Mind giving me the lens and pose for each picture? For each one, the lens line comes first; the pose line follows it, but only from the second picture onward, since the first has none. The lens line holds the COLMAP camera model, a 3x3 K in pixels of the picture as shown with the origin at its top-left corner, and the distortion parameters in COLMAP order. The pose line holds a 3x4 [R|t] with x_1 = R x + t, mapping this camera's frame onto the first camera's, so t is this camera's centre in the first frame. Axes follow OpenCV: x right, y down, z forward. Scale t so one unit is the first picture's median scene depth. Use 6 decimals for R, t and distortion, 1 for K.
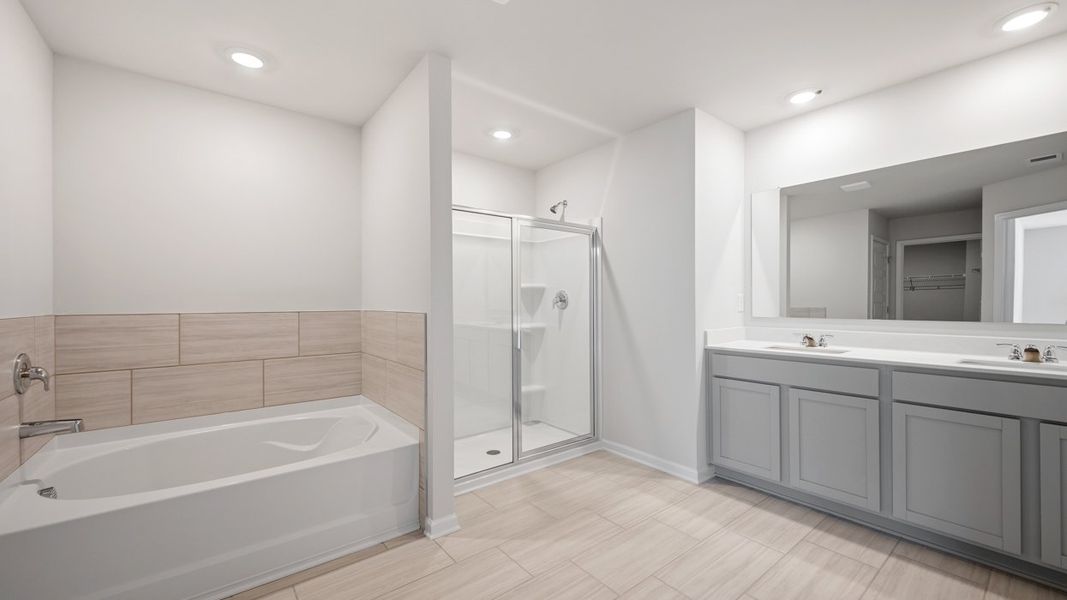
lens RADIAL K [[420.0, 0, 532.6], [0, 420.0, 301.7], [0, 0, 1]] dist [-0.001881, 0.000386]
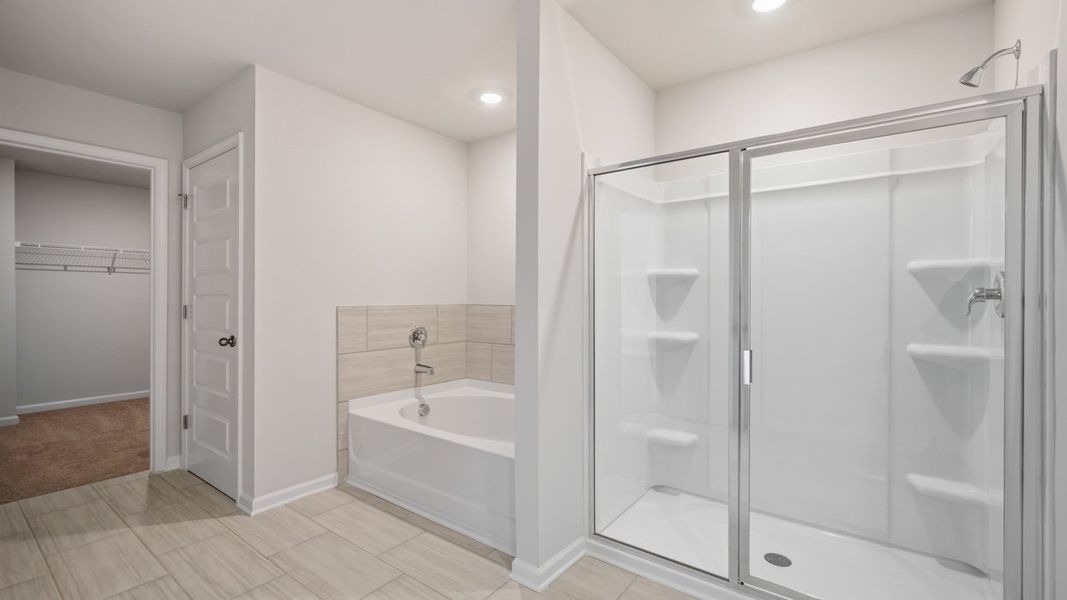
lens RADIAL K [[457.8, 0, 540.3], [0, 457.8, 298.1], [0, 0, 1]] dist [-0.002195, -0.000115]
pose [[0.265439, 0.011112, -0.964064, 0.563809], [-0.000091, 0.999934, 0.011500, -0.010841], [0.964128, -0.002965, 0.265422, 0.687538]]
